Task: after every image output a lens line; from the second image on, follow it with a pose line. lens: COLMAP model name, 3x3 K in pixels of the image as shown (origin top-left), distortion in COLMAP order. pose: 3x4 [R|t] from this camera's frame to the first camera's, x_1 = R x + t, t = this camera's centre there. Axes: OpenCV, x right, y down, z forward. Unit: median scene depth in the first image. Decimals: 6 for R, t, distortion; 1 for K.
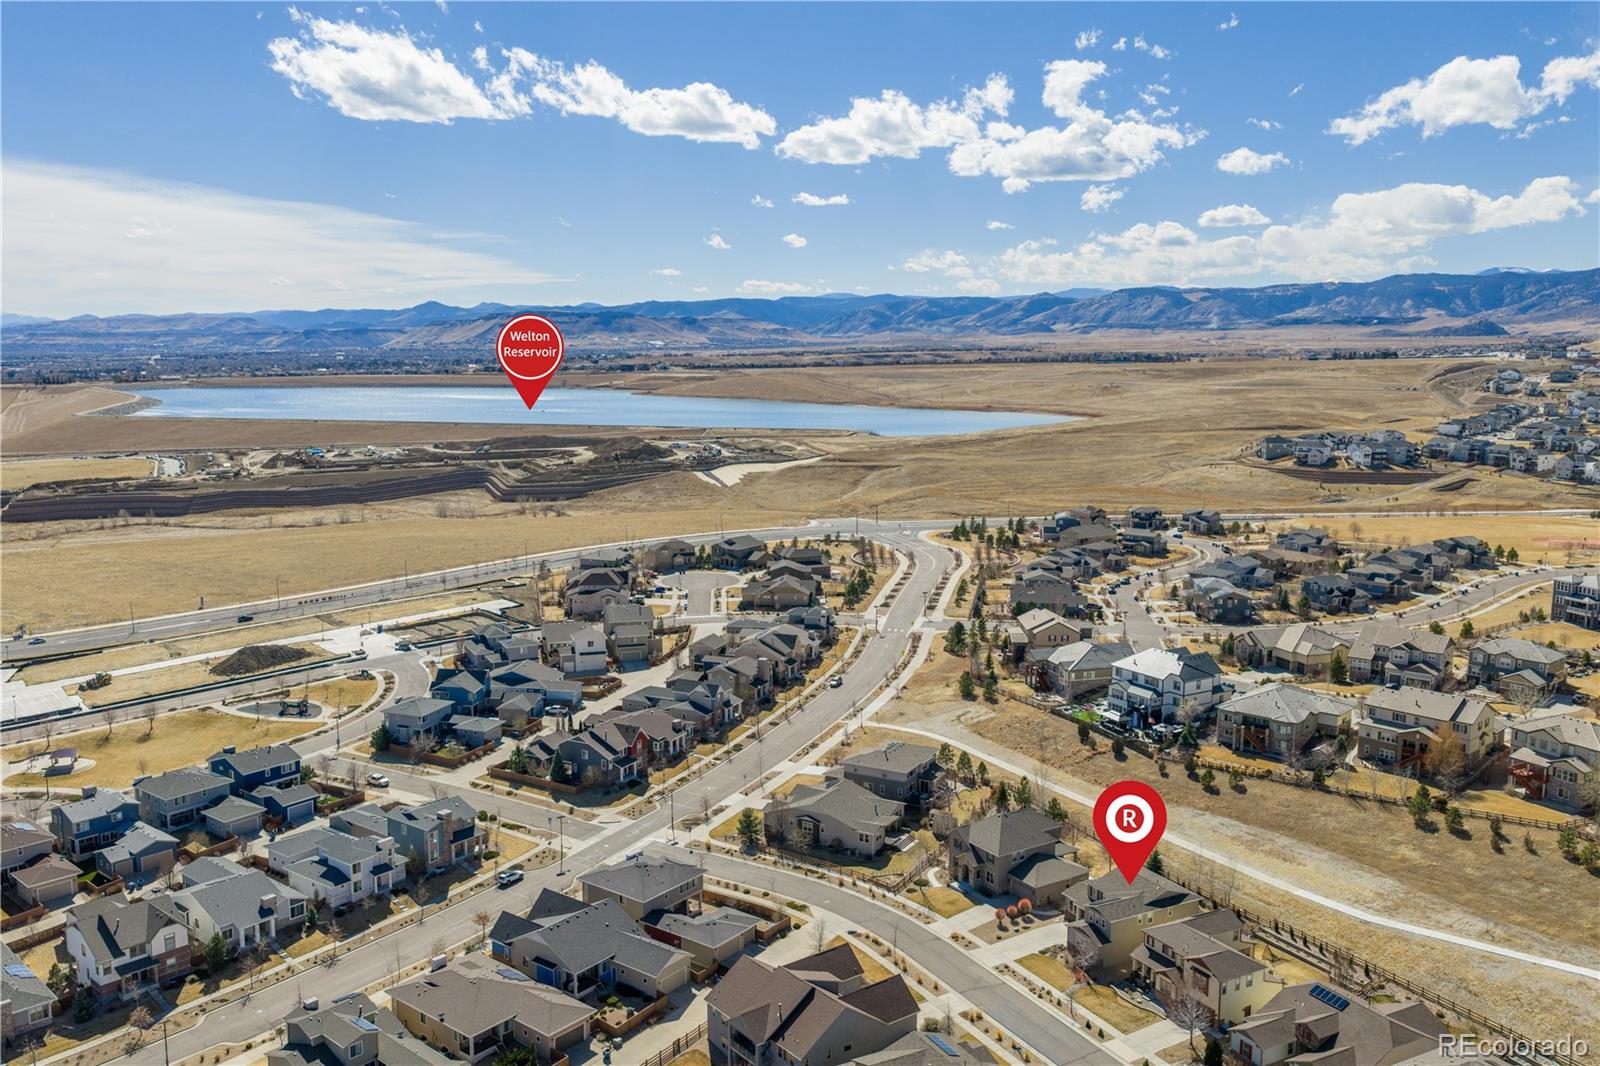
lens RADIAL K [[1336.0, 0, 801.4], [0, 1336.0, 533.3], [0, 0, 1]] dist [0.015983, -0.000728]
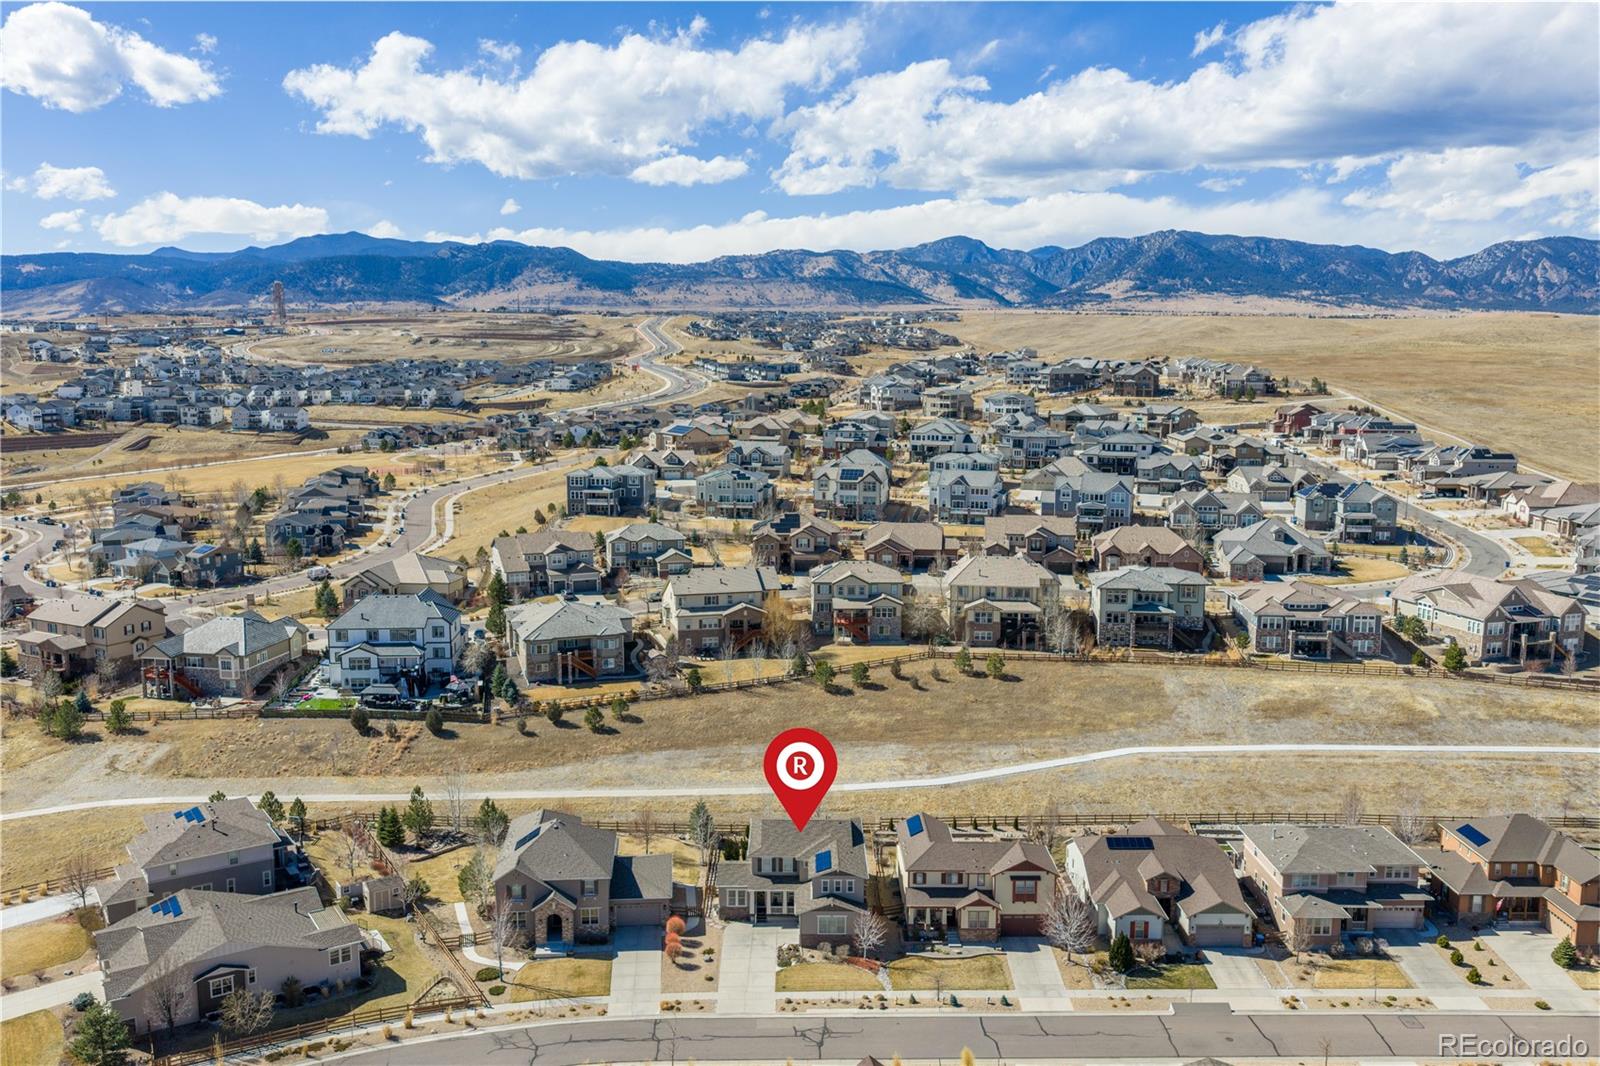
lens RADIAL K [[1336.0, 0, 800.4], [0, 1336.0, 533.2], [0, 0, 1]] dist [0.015983, -0.000728]
pose [[0.470792, -0.132490, 0.872240, -0.235604], [0.129323, 0.988344, 0.080323, 0.019818], [-0.872715, 0.074985, 0.482438, 0.375975]]
